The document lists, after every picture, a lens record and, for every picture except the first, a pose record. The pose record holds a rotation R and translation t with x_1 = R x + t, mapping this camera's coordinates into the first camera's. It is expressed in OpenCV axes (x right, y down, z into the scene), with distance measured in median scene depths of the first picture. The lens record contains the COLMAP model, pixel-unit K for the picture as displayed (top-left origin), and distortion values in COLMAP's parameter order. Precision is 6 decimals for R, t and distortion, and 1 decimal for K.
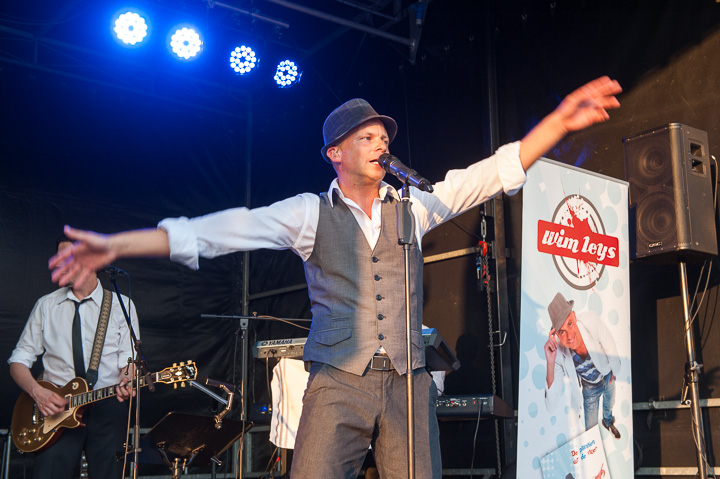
lens RADIAL K [[1068.2, 0, 397.0], [0, 1068.2, 217.9], [0, 0, 1]] dist [0.104732, 0.065868]
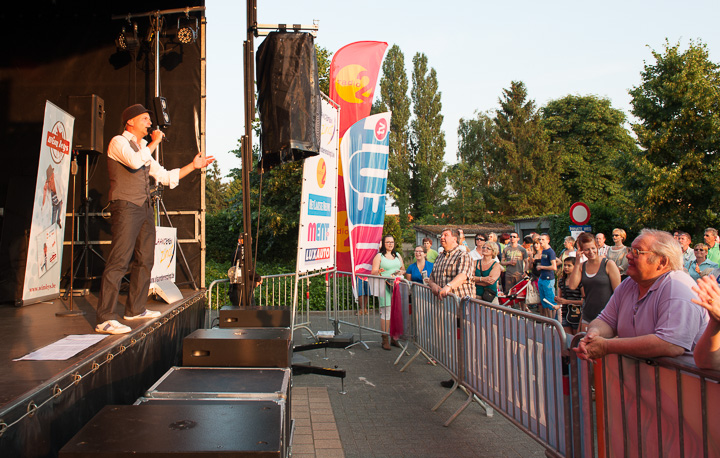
lens RADIAL K [[566.5, 0, 306.7], [0, 566.5, 188.0], [0, 0, 1]] dist [-0.041558, -0.000630]
pose [[0.655627, 0.078364, 0.751008, -0.366493], [-0.168329, 0.984739, 0.044198, -0.023434], [-0.736083, -0.155394, 0.658813, -0.171103]]
